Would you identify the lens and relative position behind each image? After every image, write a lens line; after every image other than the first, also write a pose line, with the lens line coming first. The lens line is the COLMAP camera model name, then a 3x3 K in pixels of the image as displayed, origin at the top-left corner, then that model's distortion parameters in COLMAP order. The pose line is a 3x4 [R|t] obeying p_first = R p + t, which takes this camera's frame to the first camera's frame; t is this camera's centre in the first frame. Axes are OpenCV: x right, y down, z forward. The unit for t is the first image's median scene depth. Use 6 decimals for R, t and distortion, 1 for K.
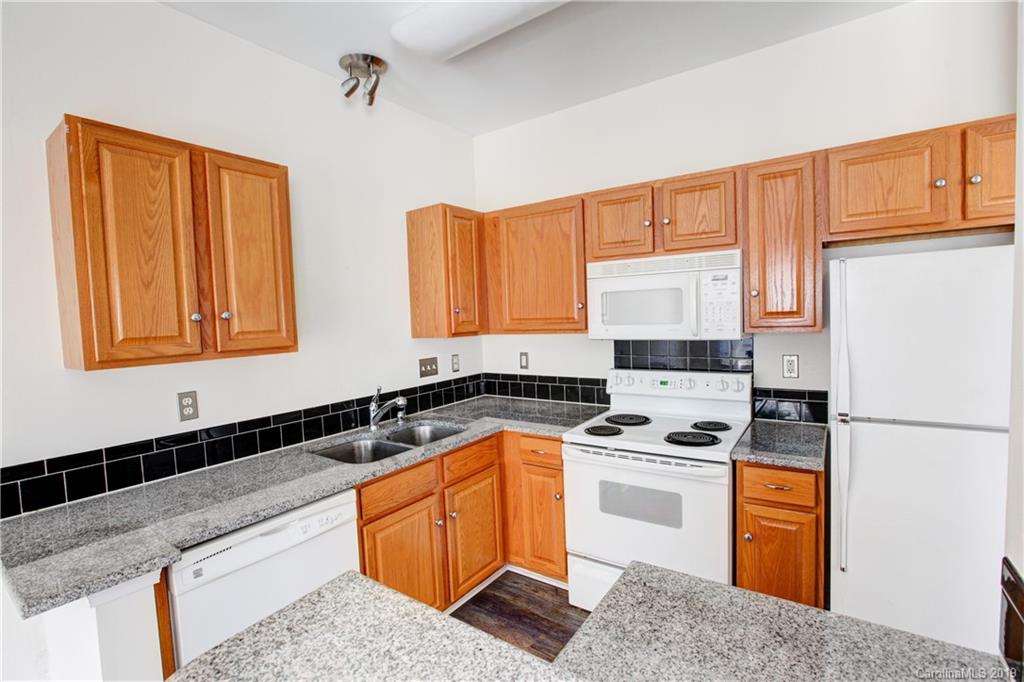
lens RADIAL K [[467.1, 0, 511.7], [0, 467.1, 340.8], [0, 0, 1]] dist [-0.050131, 0.015805]
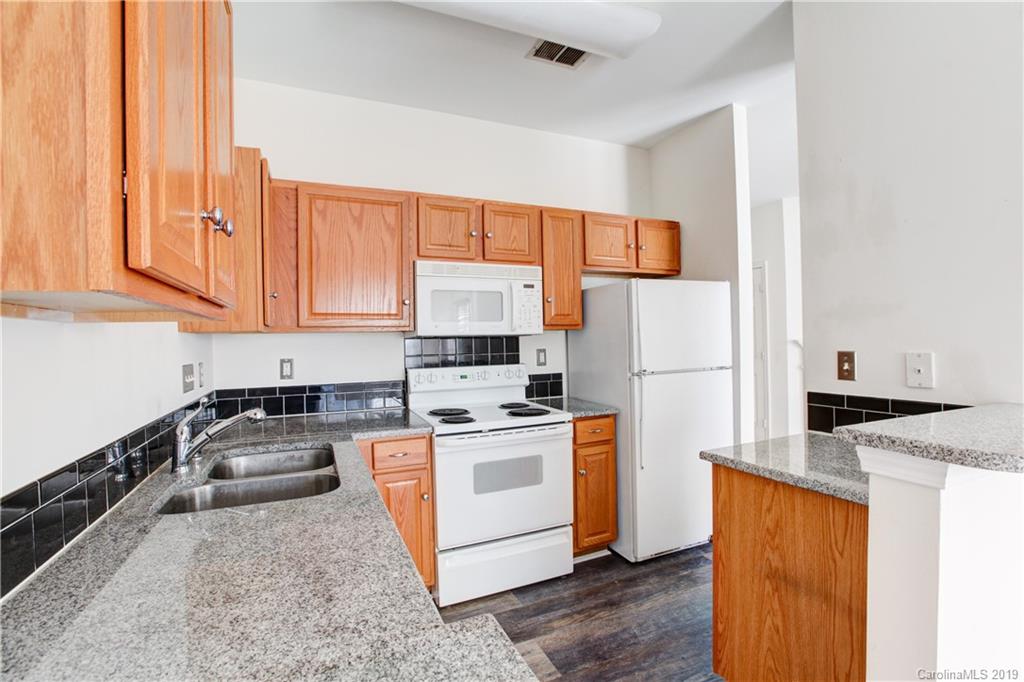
lens RADIAL K [[467.1, 0, 513.6], [0, 467.1, 338.9], [0, 0, 1]] dist [-0.050131, 0.015805]
pose [[0.513505, 0.026801, 0.857668, -0.678558], [0.050840, 0.996806, -0.061588, 0.088160], [-0.856579, 0.075230, 0.510502, 0.366556]]
